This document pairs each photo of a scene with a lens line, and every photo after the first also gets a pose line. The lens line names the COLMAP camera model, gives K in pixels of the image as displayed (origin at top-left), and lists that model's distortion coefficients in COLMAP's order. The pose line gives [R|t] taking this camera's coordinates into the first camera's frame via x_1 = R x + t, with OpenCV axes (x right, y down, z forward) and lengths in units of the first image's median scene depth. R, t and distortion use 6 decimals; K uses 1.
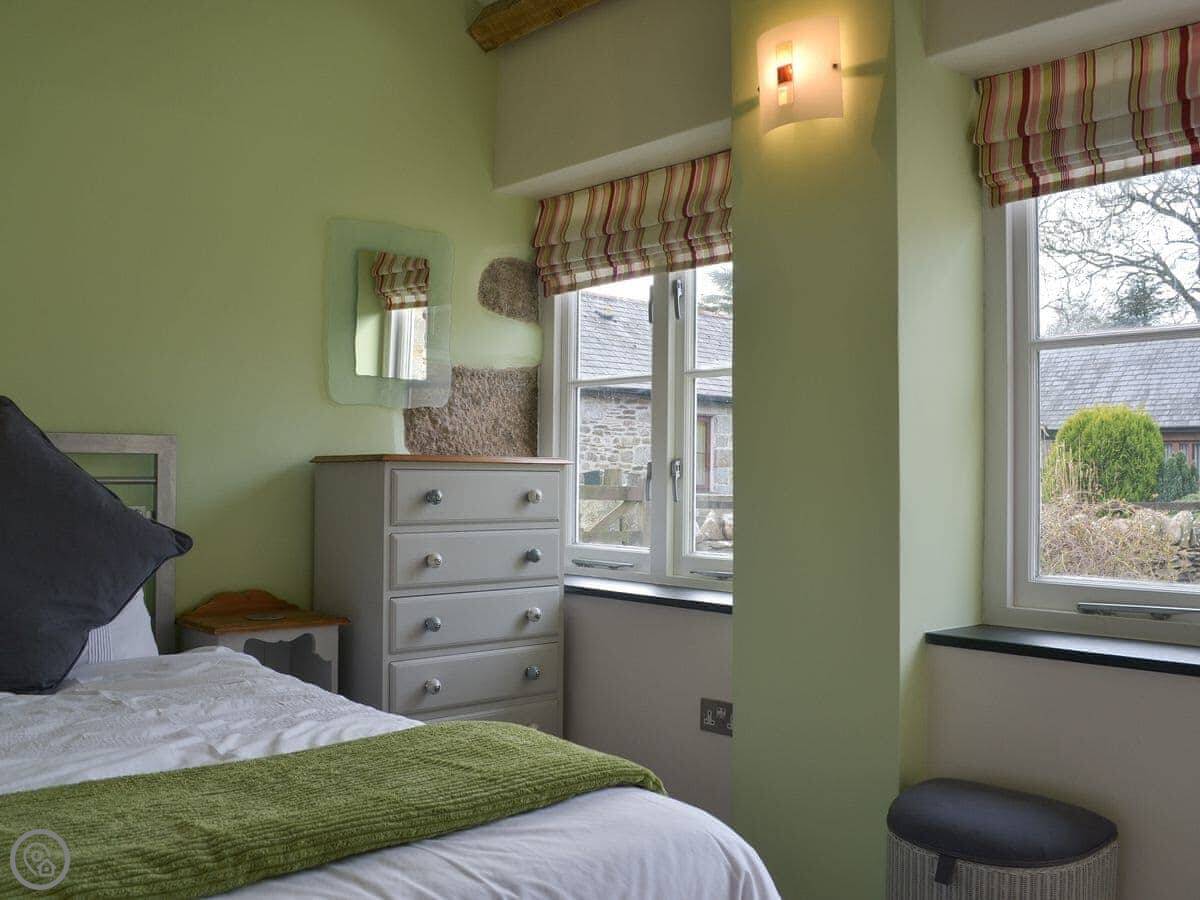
lens RADIAL K [[1107.9, 0, 600.0], [0, 1107.9, 450.0], [0, 0, 1]] dist [-0.080068, -0.003158]
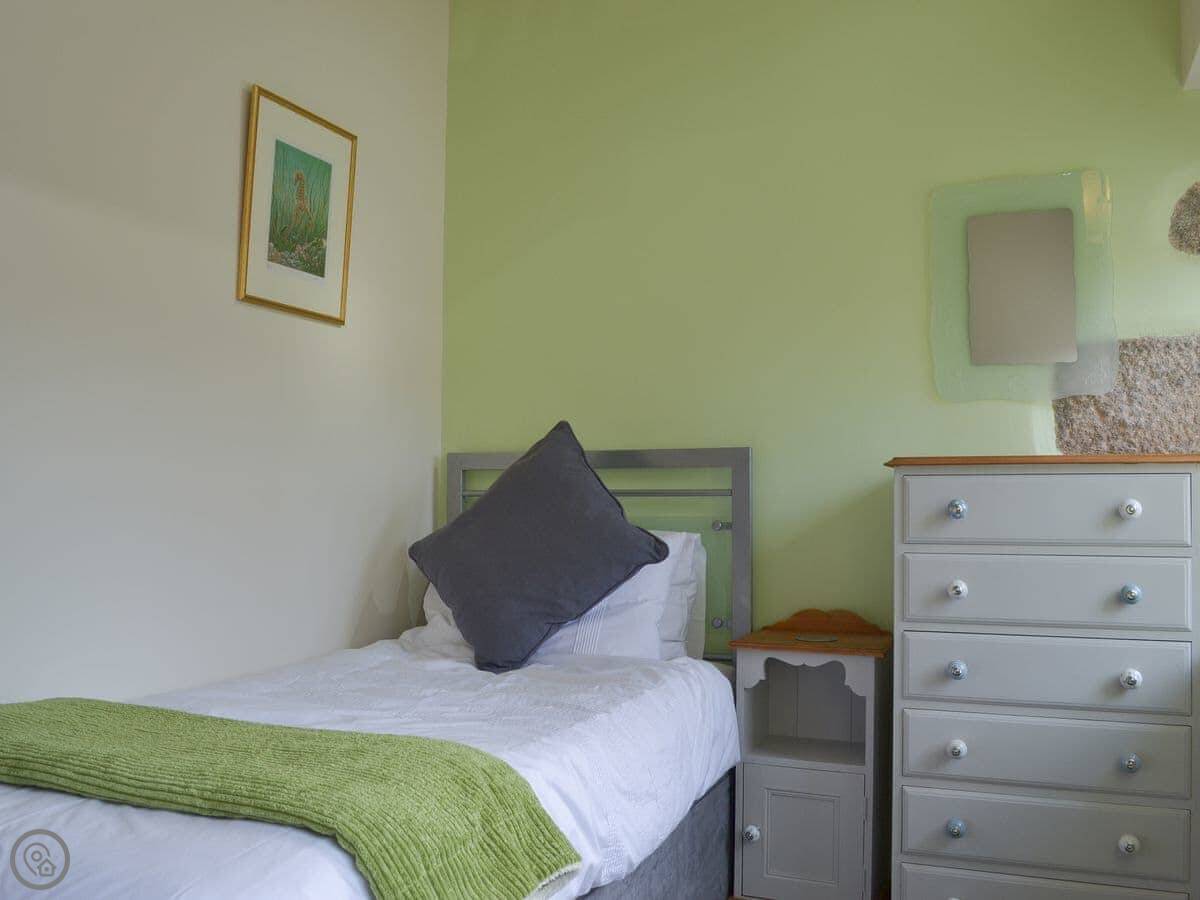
lens RADIAL K [[1107.9, 0, 600.0], [0, 1107.9, 450.0], [0, 0, 1]] dist [-0.080068, -0.003158]
pose [[0.408558, -0.040945, -0.911814, 0.417583], [0.022967, 0.999138, -0.034576, 0.018544], [0.912444, -0.006816, 0.409146, 0.395825]]
